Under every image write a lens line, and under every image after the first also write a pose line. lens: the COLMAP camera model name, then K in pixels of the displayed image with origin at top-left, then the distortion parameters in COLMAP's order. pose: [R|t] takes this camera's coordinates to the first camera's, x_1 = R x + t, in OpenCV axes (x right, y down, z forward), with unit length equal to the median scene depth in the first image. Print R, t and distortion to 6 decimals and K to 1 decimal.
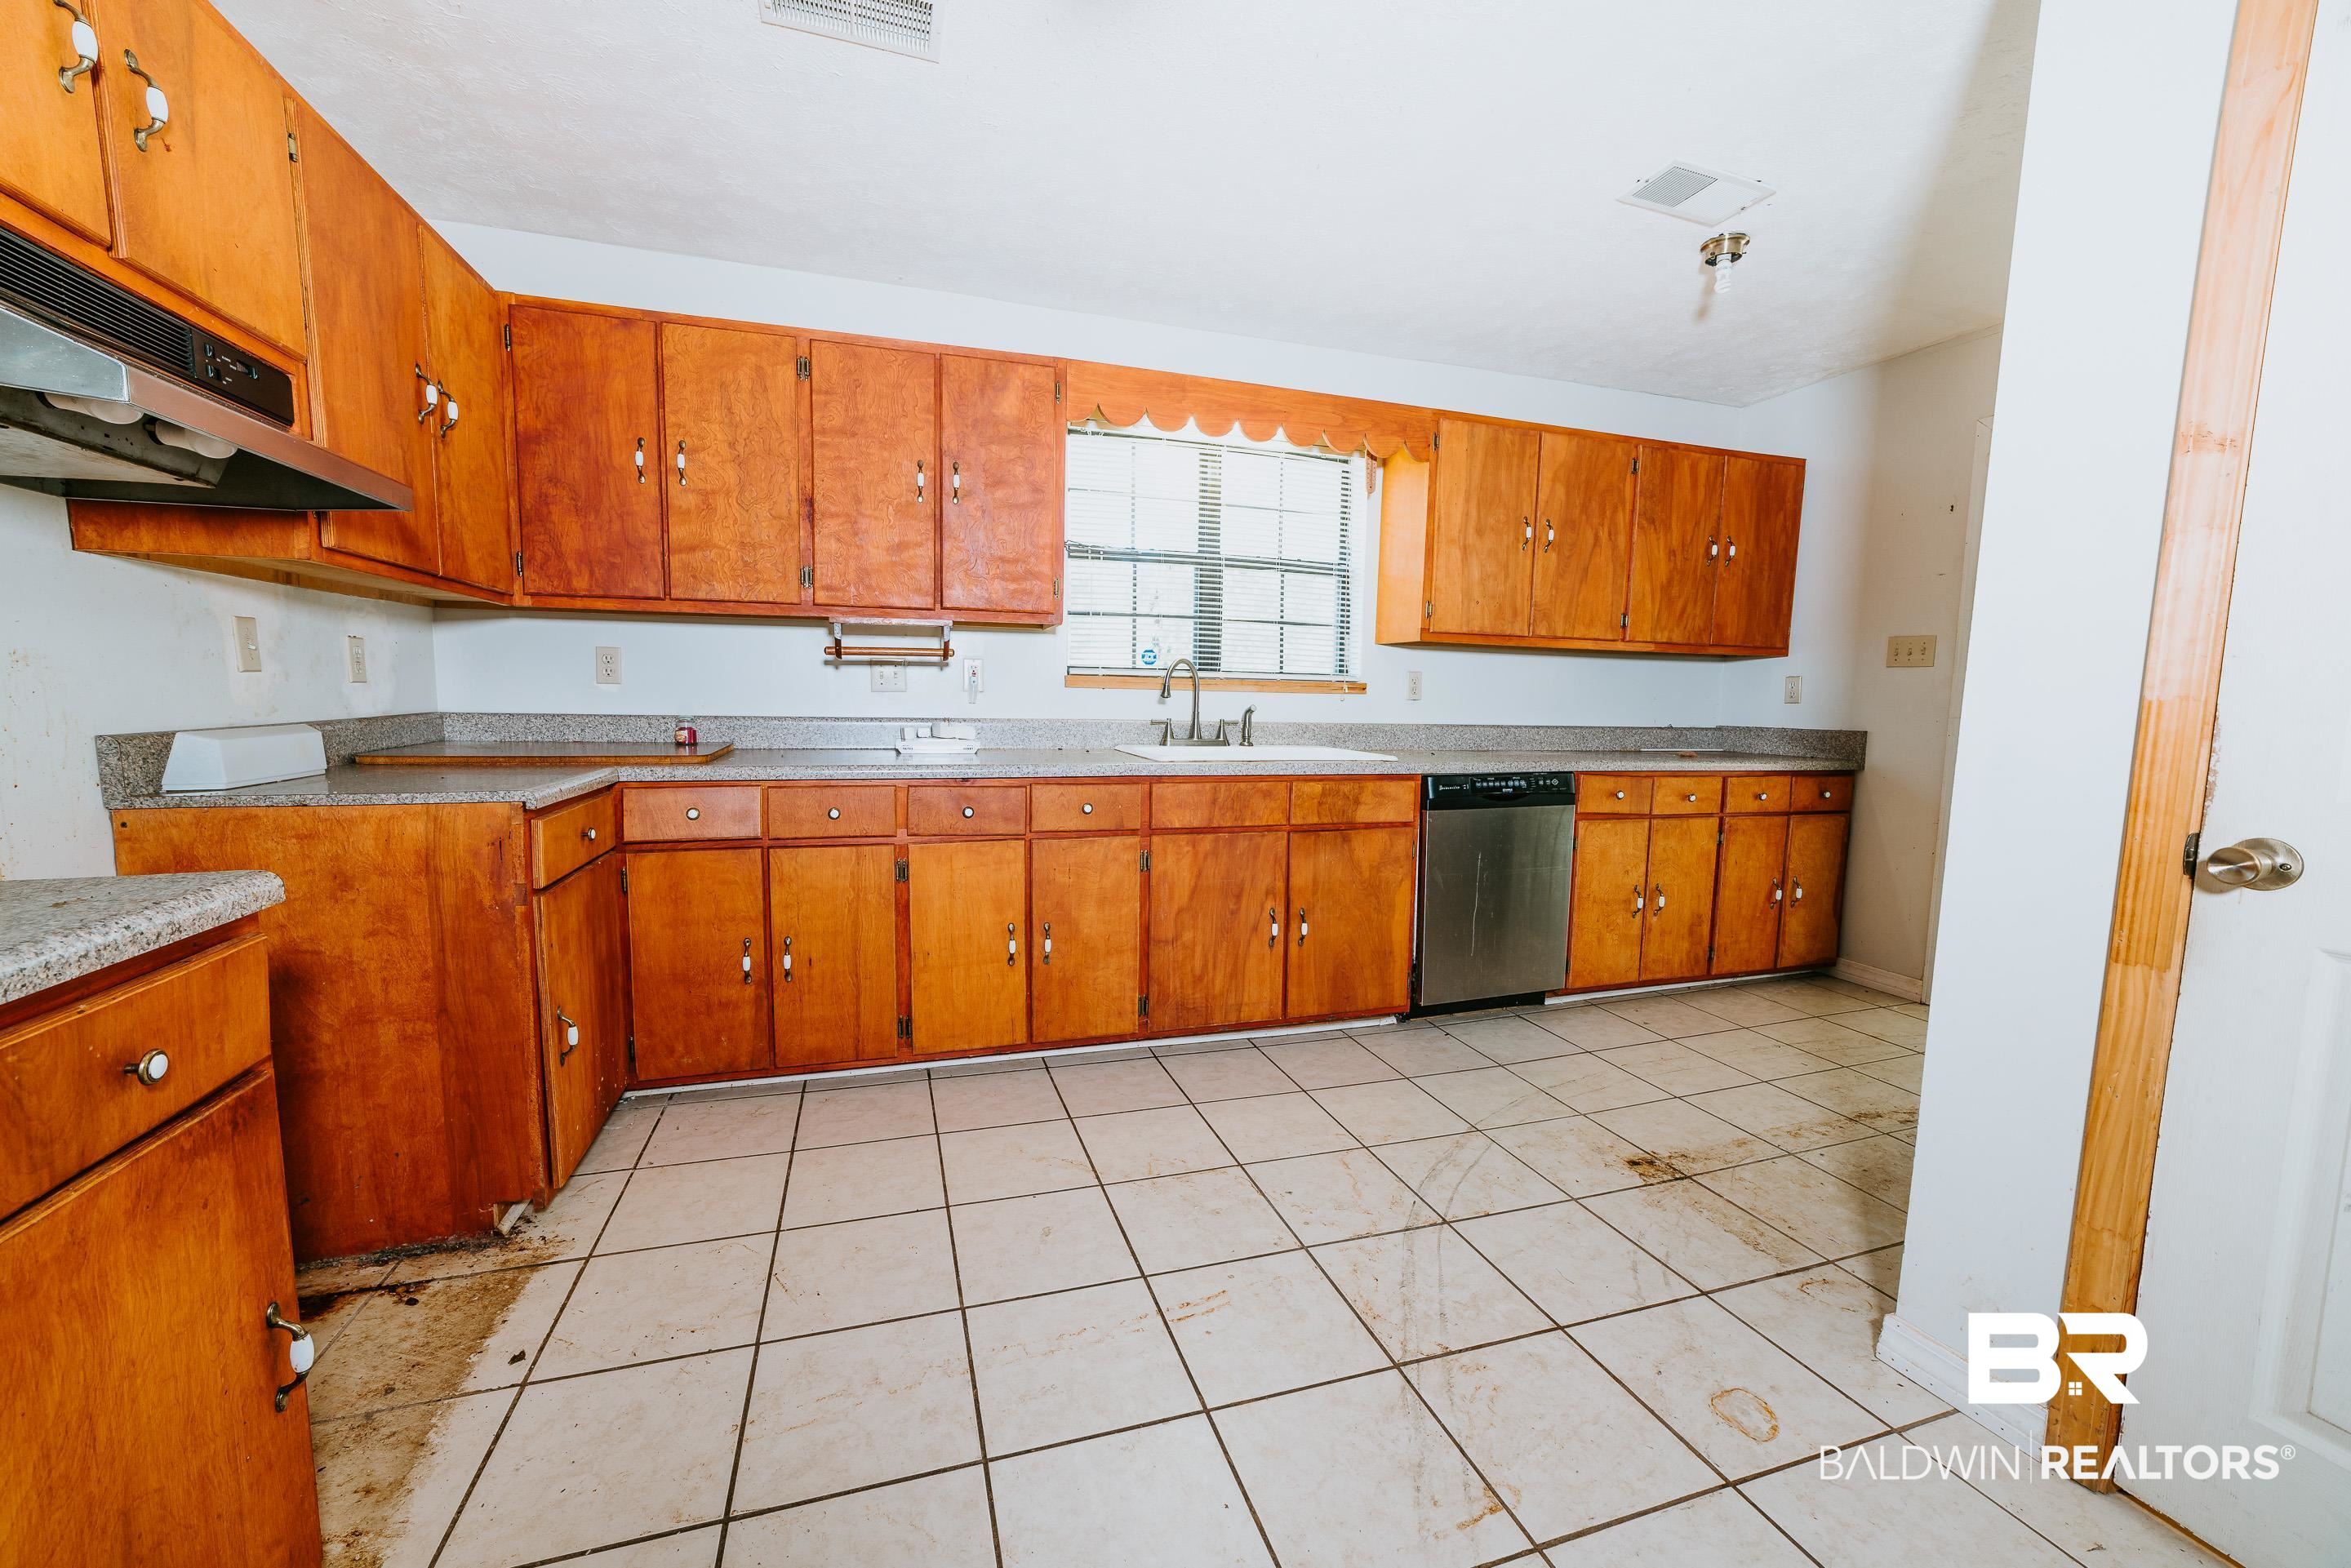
lens RADIAL K [[913.0, 0, 1159.5], [0, 913.0, 786.6], [0, 0, 1]] dist [-0.016398, 0.008785]
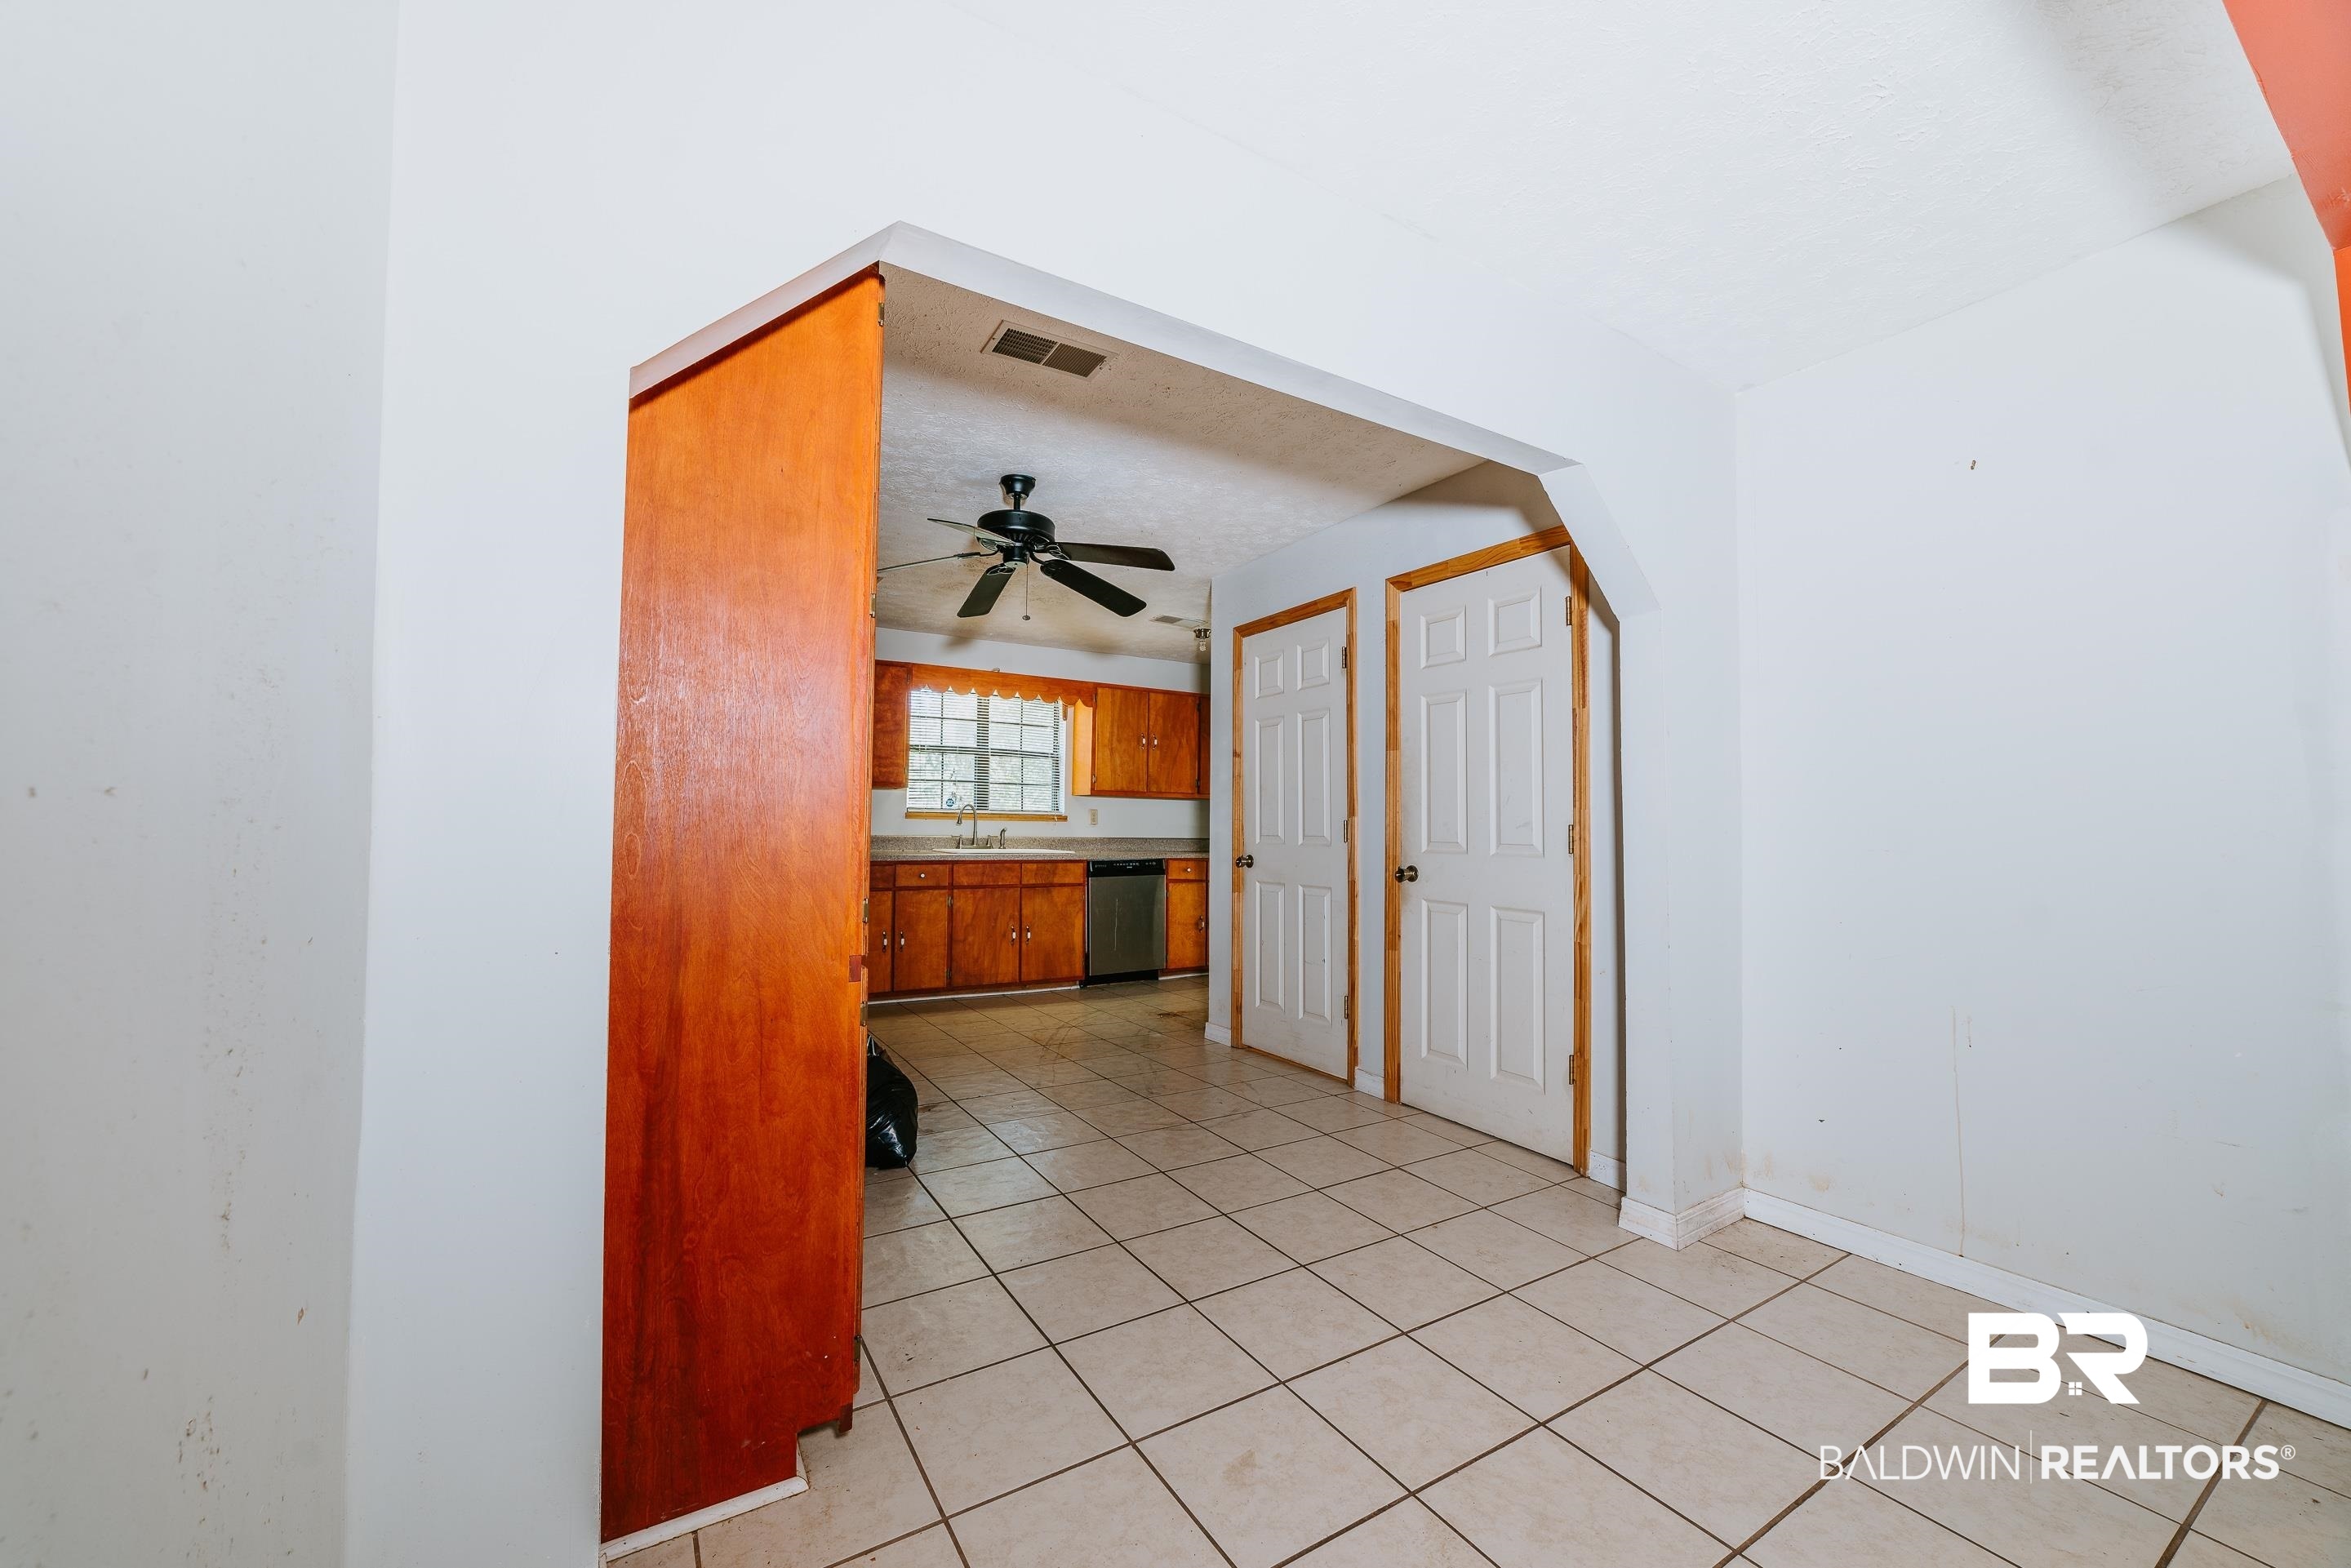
lens RADIAL K [[913.0, 0, 1159.5], [0, 913.0, 786.6], [0, 0, 1]] dist [-0.016398, 0.008785]
pose [[0.972927, 0.002279, 0.231100, -0.027703], [0.030661, 0.989840, -0.138842, 0.106964], [-0.229069, 0.142169, 0.962972, -0.987042]]
